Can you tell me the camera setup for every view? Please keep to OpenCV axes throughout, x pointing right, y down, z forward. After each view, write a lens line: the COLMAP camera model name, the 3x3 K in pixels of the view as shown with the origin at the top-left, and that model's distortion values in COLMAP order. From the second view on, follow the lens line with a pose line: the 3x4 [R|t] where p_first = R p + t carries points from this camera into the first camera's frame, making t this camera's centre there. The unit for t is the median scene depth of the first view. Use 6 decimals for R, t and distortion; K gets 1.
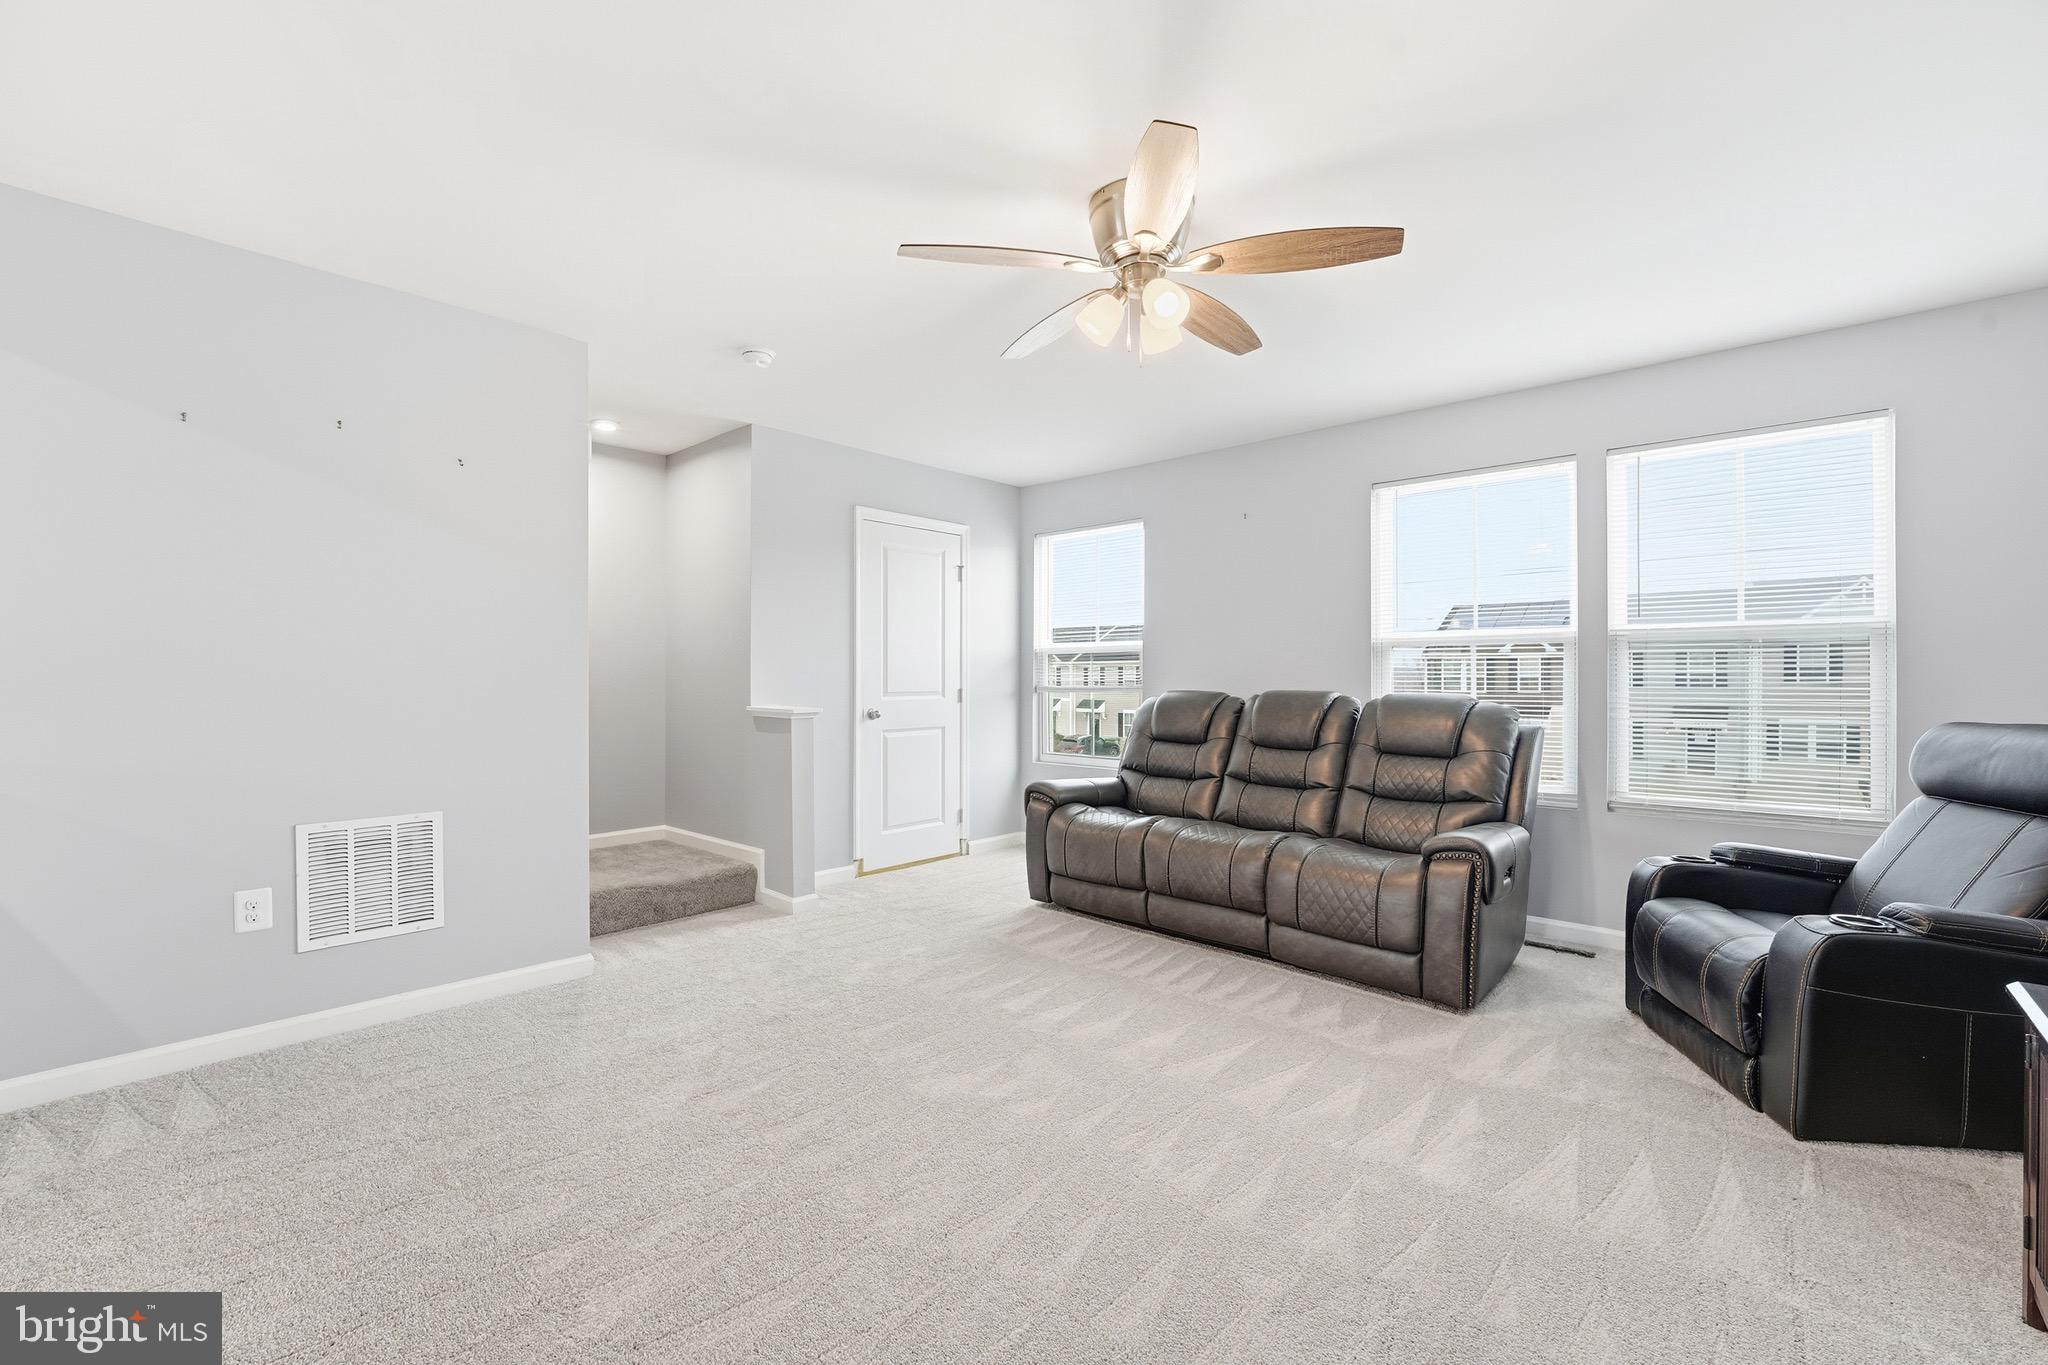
lens RADIAL K [[850.3, 0, 1019.0], [0, 850.3, 680.6], [0, 0, 1]] dist [-0.023477, 0.000697]
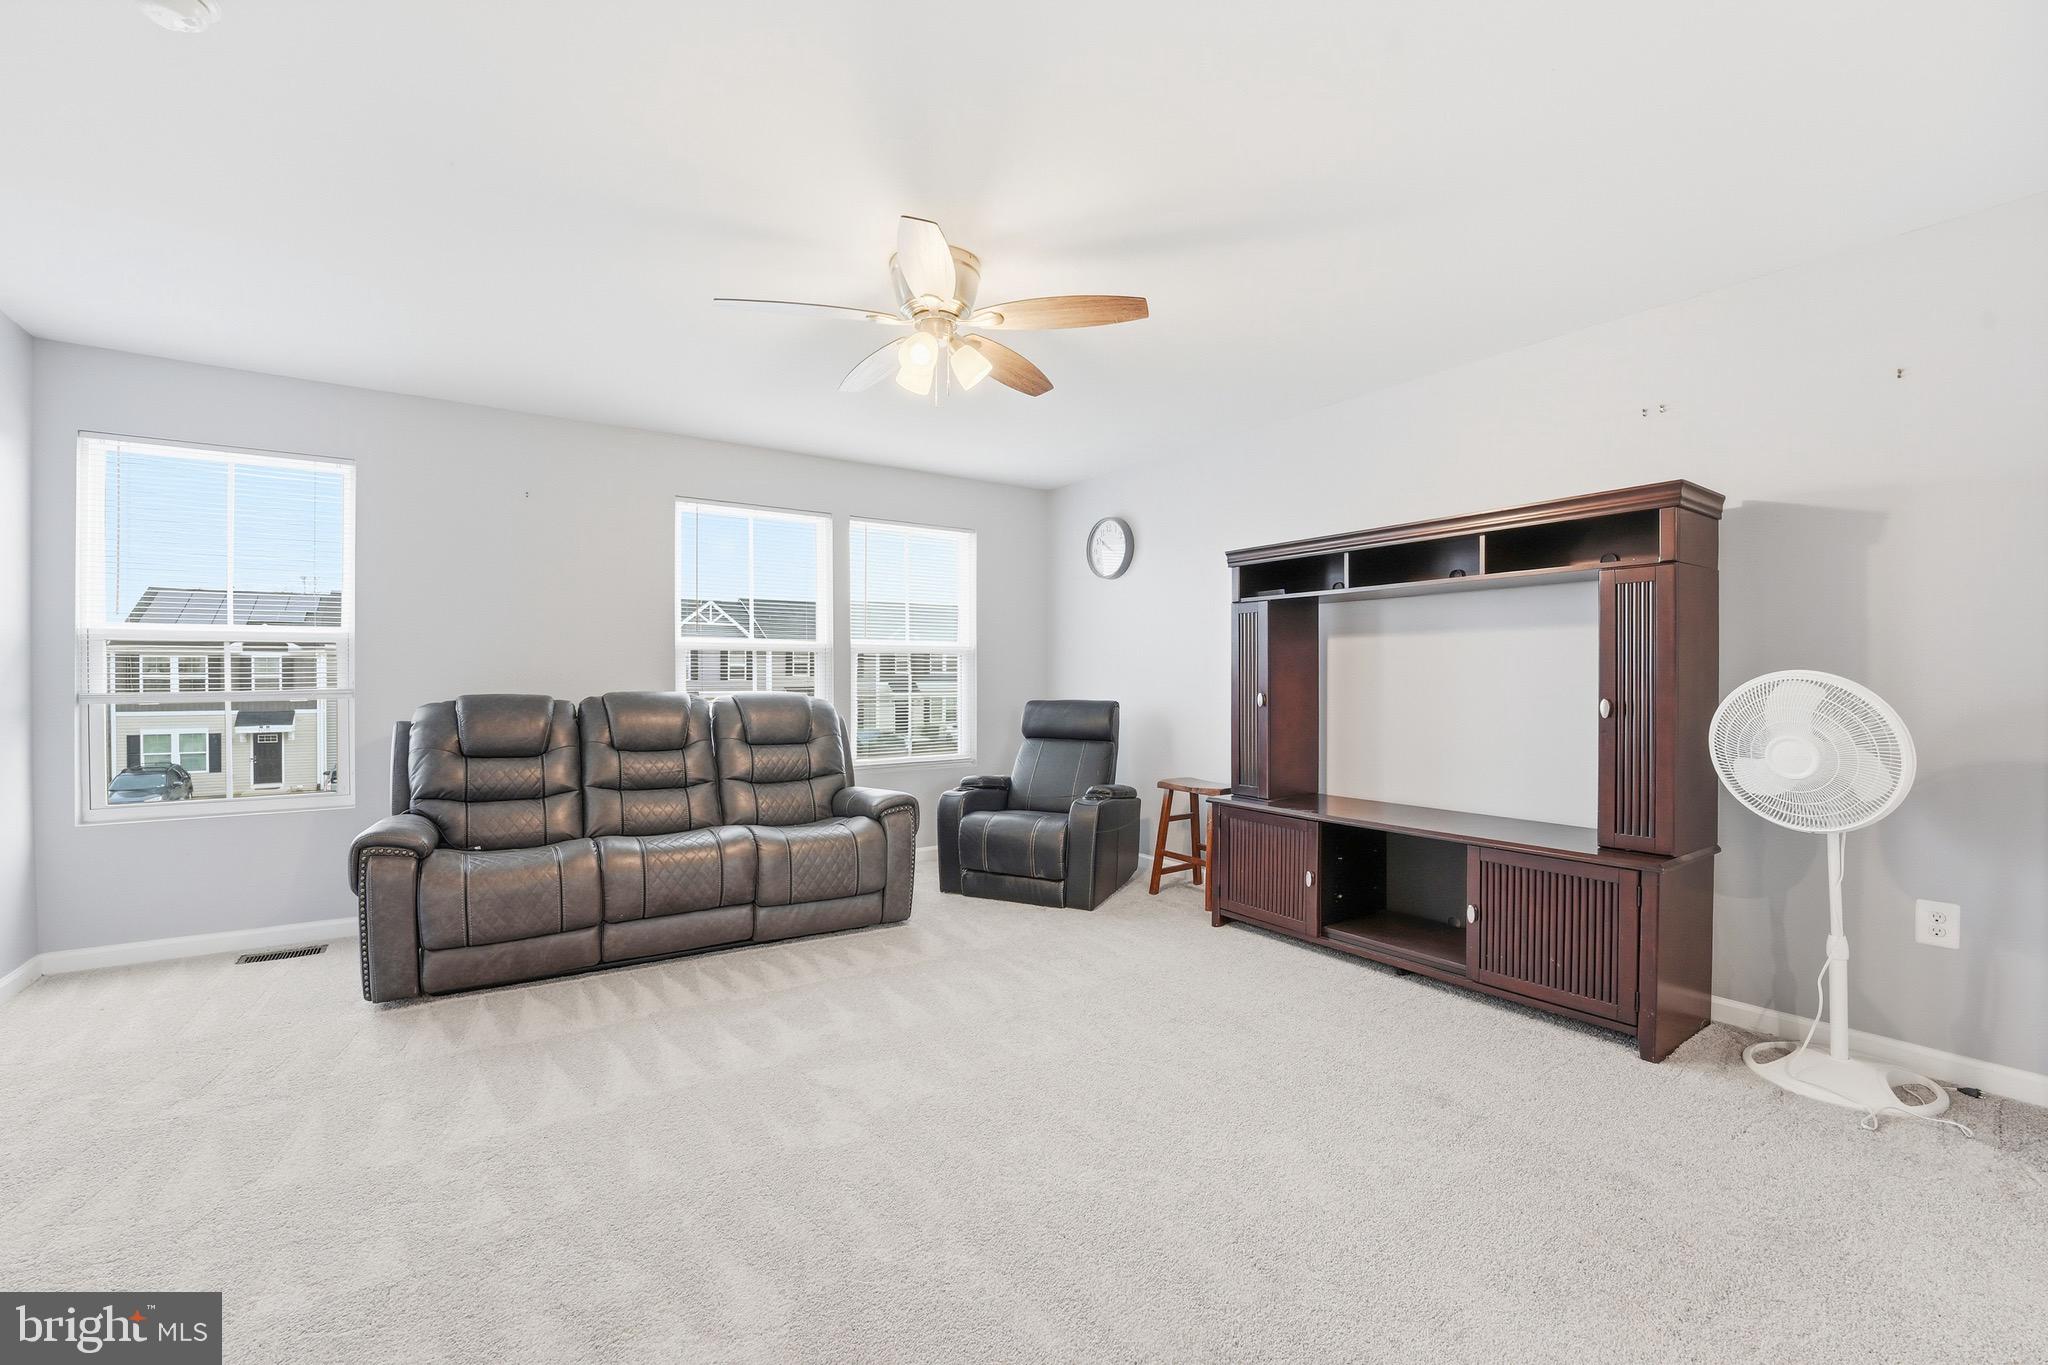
lens RADIAL K [[850.3, 0, 1019.0], [0, 850.3, 680.6], [0, 0, 1]] dist [-0.023477, 0.000697]
pose [[0.257960, -0.011020, 0.966093, -0.537414], [0.012805, 0.999886, 0.007986, 0.002288], [-0.966071, 0.010311, 0.258072, 0.358290]]
